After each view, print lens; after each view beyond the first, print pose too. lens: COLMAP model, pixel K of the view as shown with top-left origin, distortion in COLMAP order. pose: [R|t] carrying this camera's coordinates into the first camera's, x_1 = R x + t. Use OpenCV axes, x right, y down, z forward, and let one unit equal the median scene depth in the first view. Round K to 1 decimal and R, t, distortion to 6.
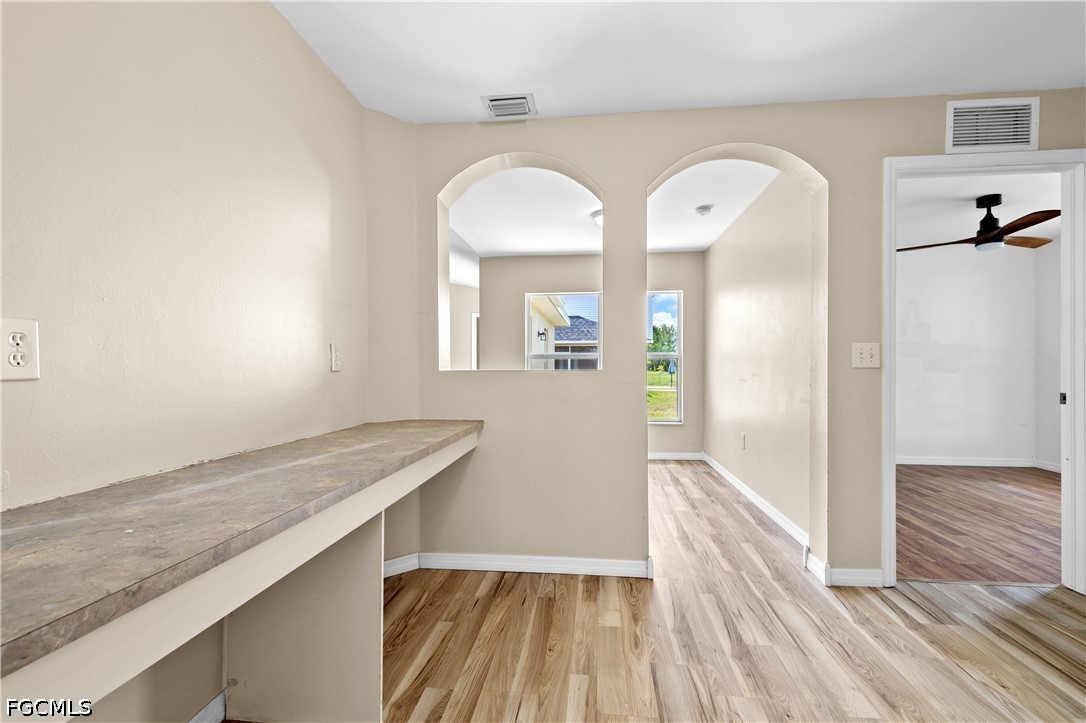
lens RADIAL K [[495.1, 0, 542.0], [0, 495.1, 361.1], [0, 0, 1]] dist [0.007223, -0.000067]
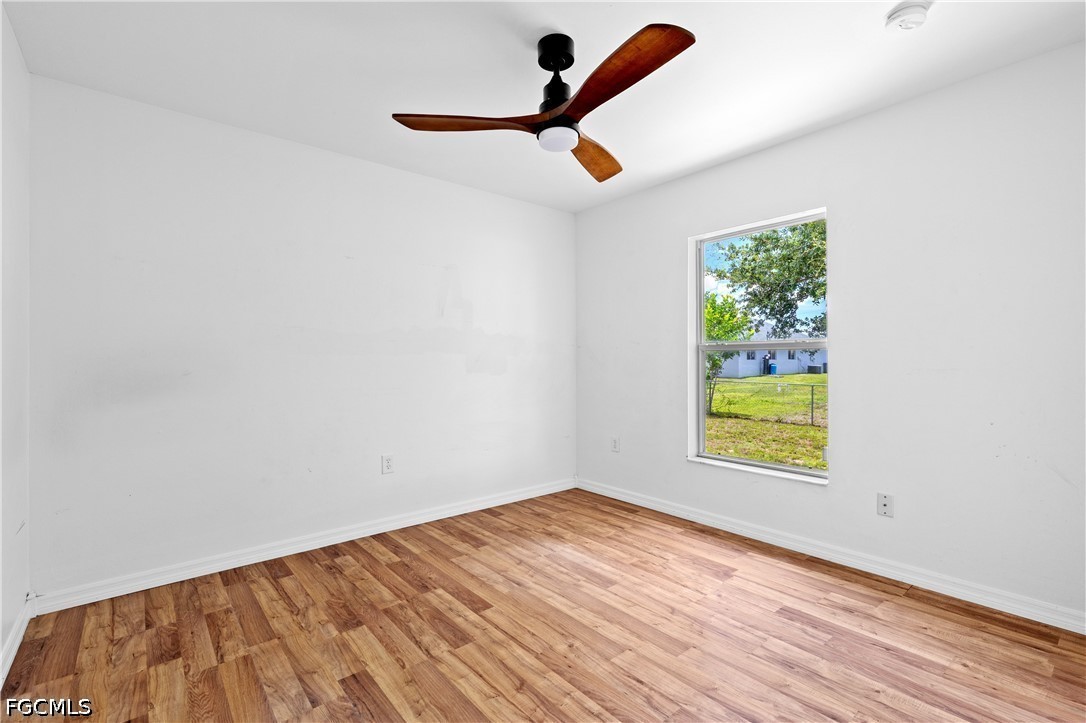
lens RADIAL K [[495.1, 0, 541.2], [0, 495.1, 362.5], [0, 0, 1]] dist [0.007223, -0.000067]
pose [[0.705750, 0.008131, 0.708415, 0.500831], [-0.002653, 0.999957, -0.008834, 0.019383], [-0.708456, 0.004355, 0.705741, 0.626204]]
